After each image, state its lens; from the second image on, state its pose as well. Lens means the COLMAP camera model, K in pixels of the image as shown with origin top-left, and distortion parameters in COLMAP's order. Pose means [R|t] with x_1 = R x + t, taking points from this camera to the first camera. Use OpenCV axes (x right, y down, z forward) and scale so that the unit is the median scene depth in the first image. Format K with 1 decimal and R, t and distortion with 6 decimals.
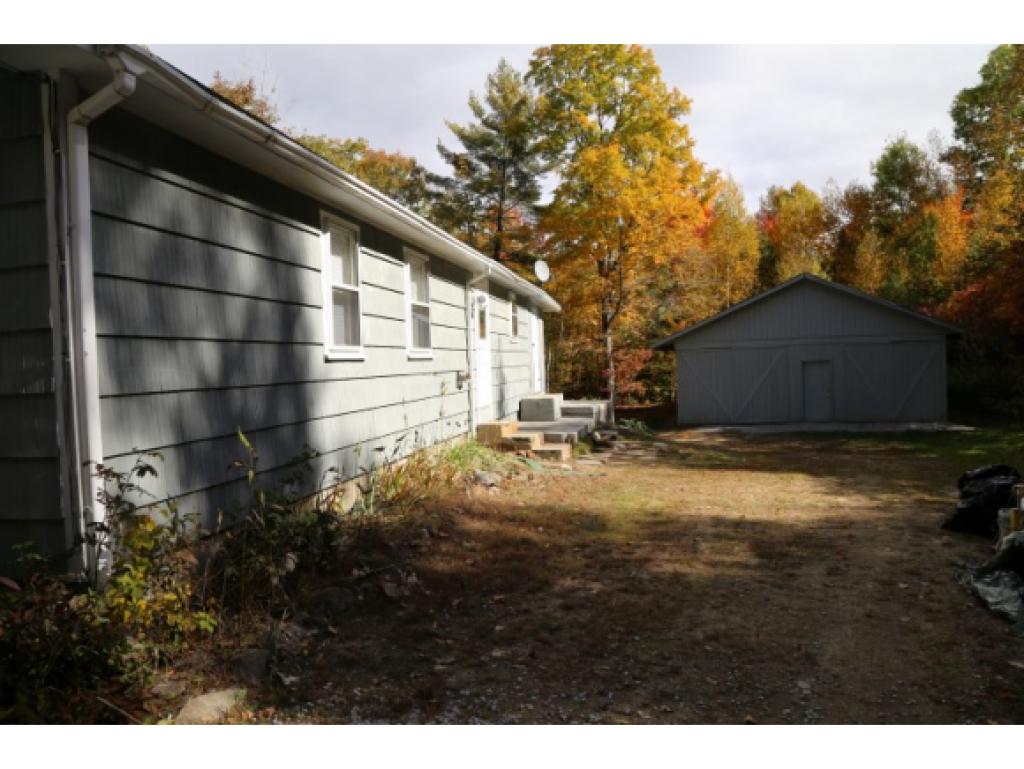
lens RADIAL K [[691.4, 0, 512.0], [0, 691.4, 384.5], [0, 0, 1]] dist [-0.112626, 0.062201]
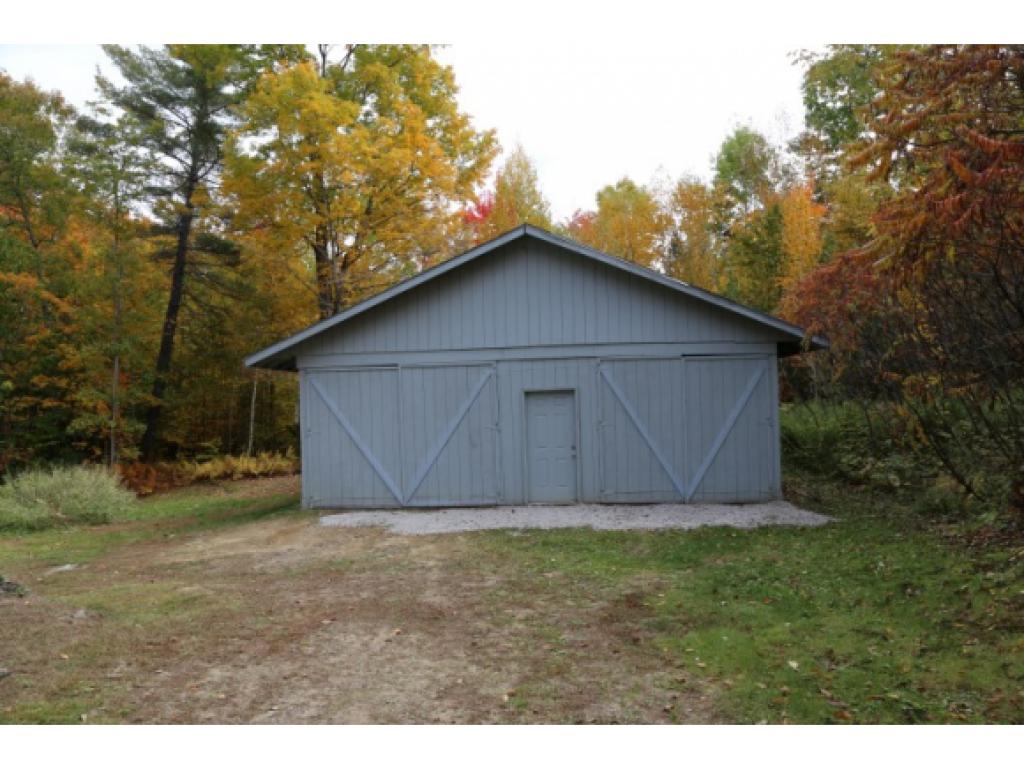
lens RADIAL K [[787.3, 0, 511.5], [0, 787.3, 382.5], [0, 0, 1]] dist [-0.002942, -0.002520]
pose [[0.976596, 0.001140, 0.215078, 0.123293], [0.010628, 0.998509, -0.053548, -0.003659], [-0.214818, 0.054581, 0.975128, 0.169797]]
